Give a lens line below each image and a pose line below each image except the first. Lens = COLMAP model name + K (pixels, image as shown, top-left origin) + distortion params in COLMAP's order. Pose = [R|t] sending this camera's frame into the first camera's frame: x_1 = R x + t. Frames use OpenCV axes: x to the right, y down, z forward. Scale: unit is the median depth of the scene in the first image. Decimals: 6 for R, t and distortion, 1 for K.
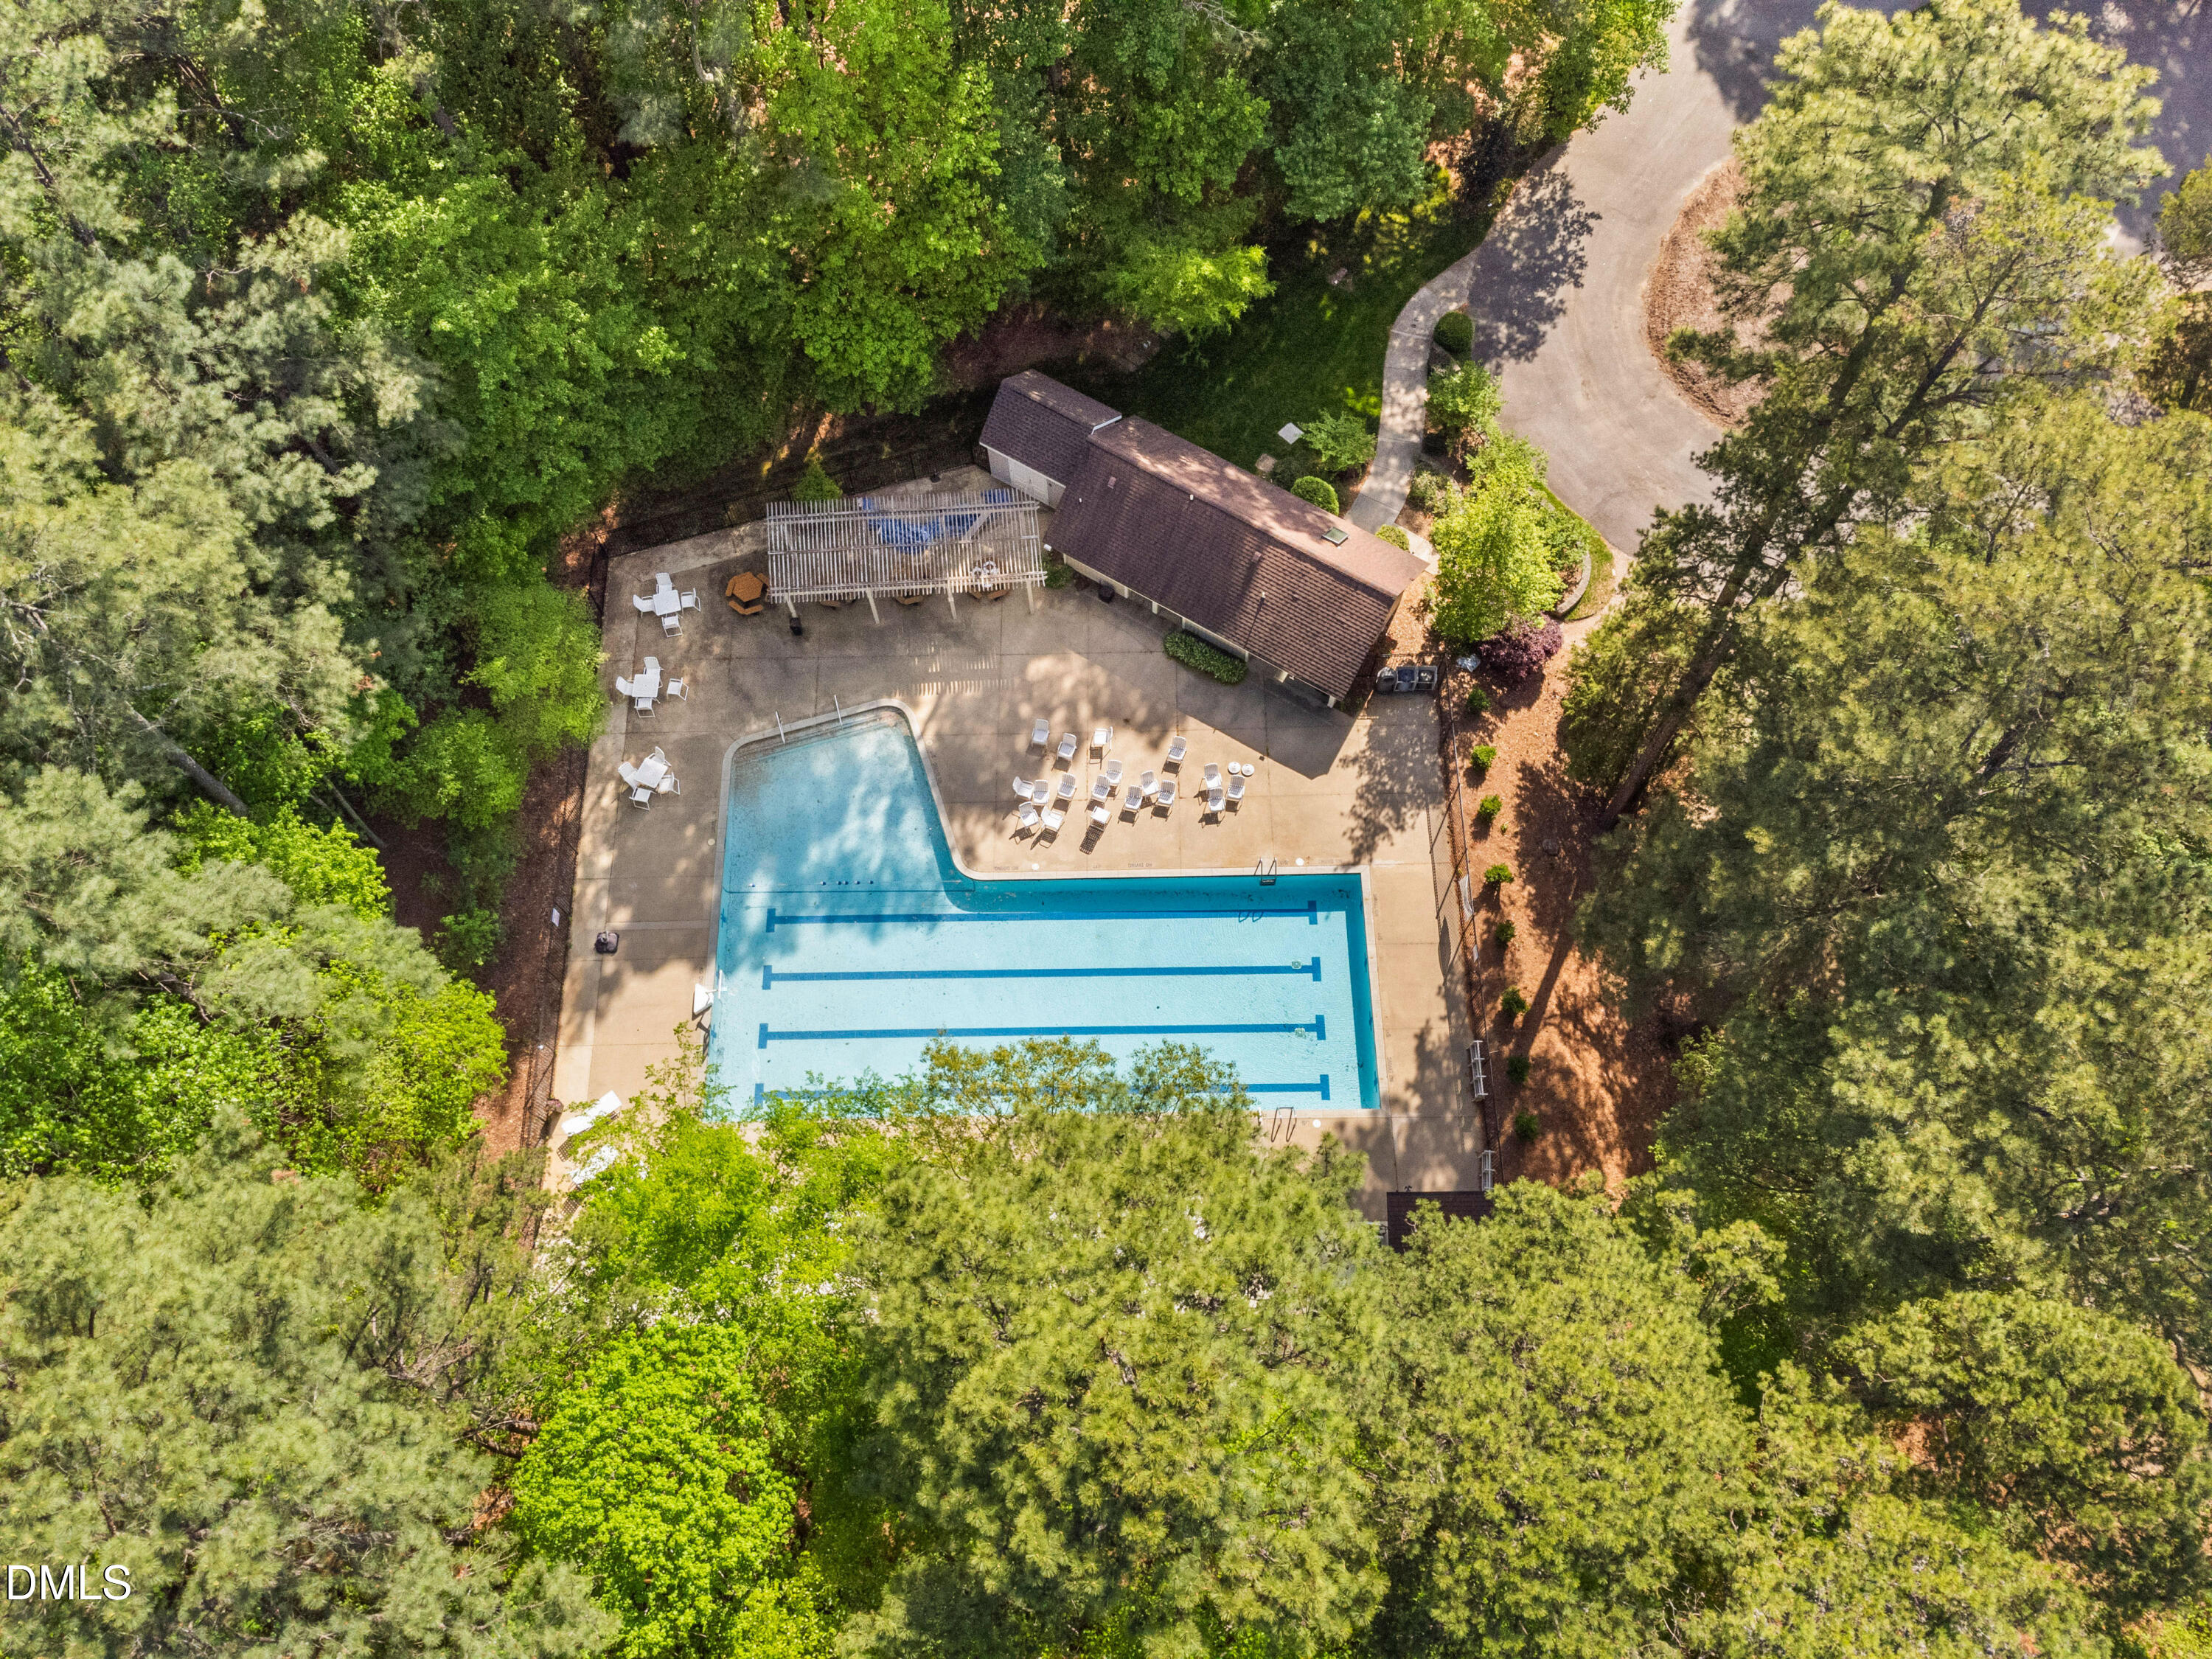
lens RADIAL K [[1636.7, 0, 1120.7], [0, 1636.7, 830.3], [0, 0, 1]] dist [0.040096, -0.028185]
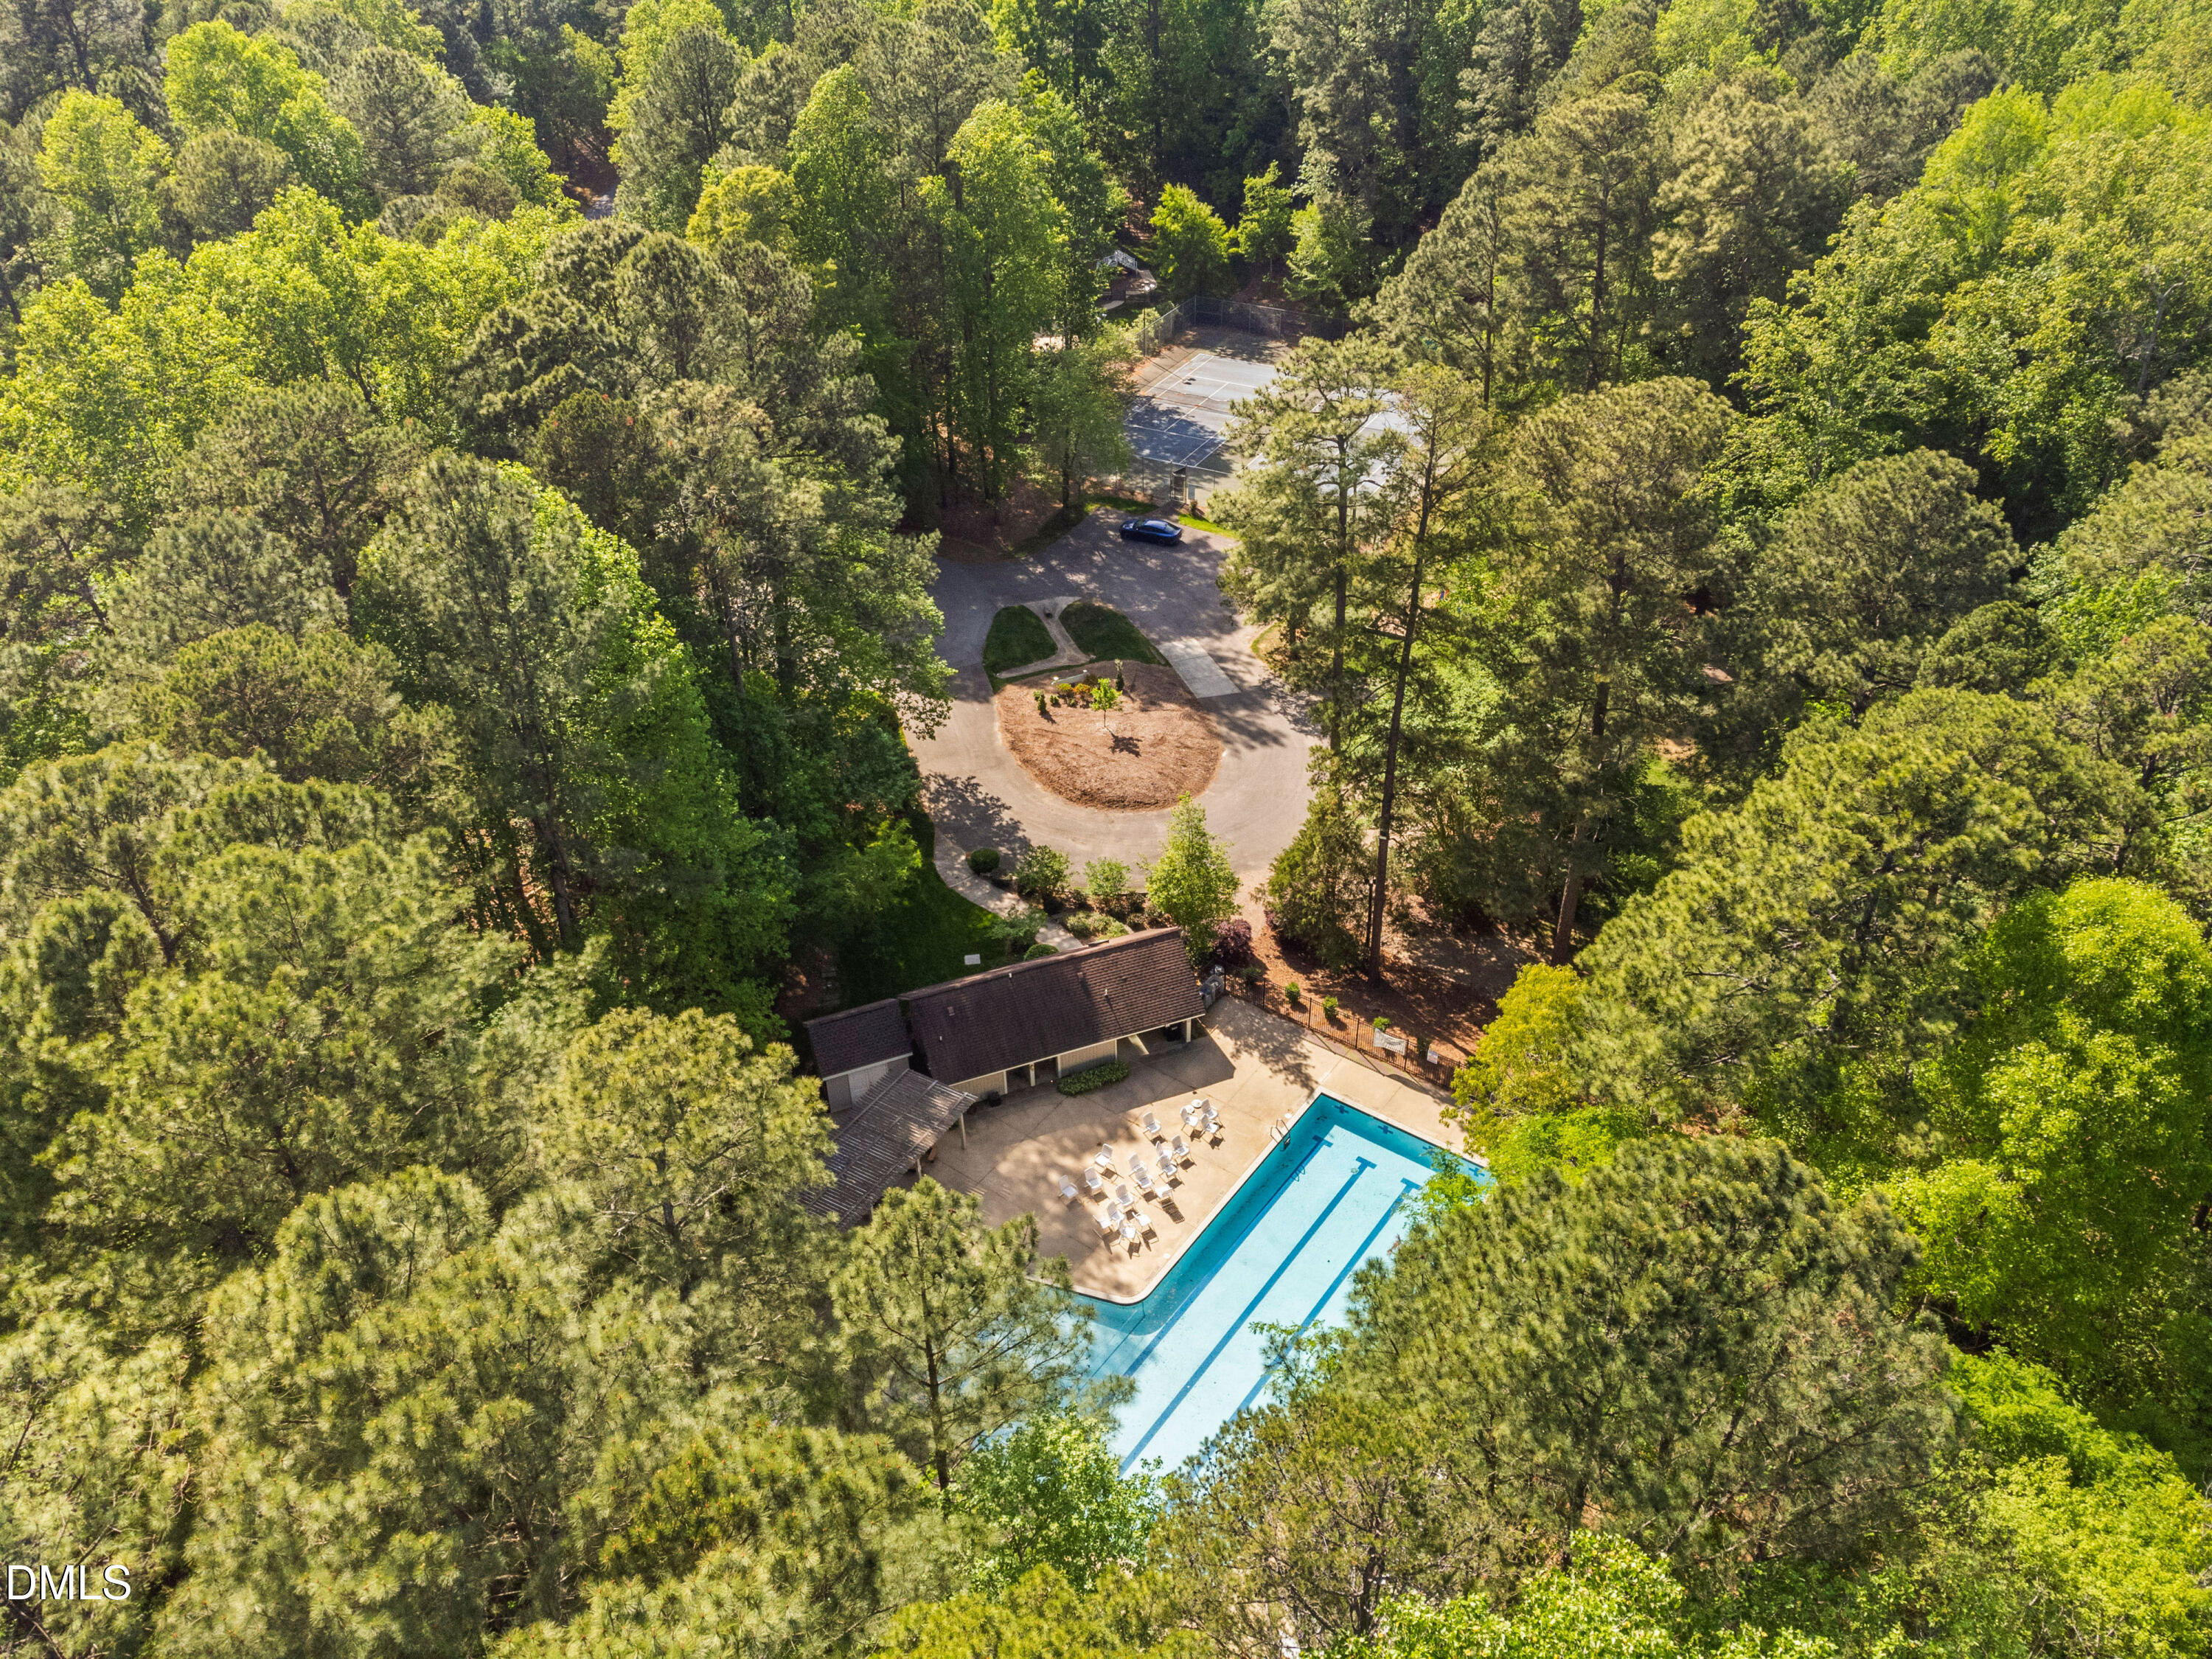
lens RADIAL K [[1636.7, 0, 1120.7], [0, 1636.7, 830.3], [0, 0, 1]] dist [0.040096, -0.028185]
pose [[0.592774, -0.465763, 0.657027, -0.666568], [0.750879, 0.614600, -0.241760, 0.090322], [-0.291206, 0.636656, 0.714050, 0.030762]]
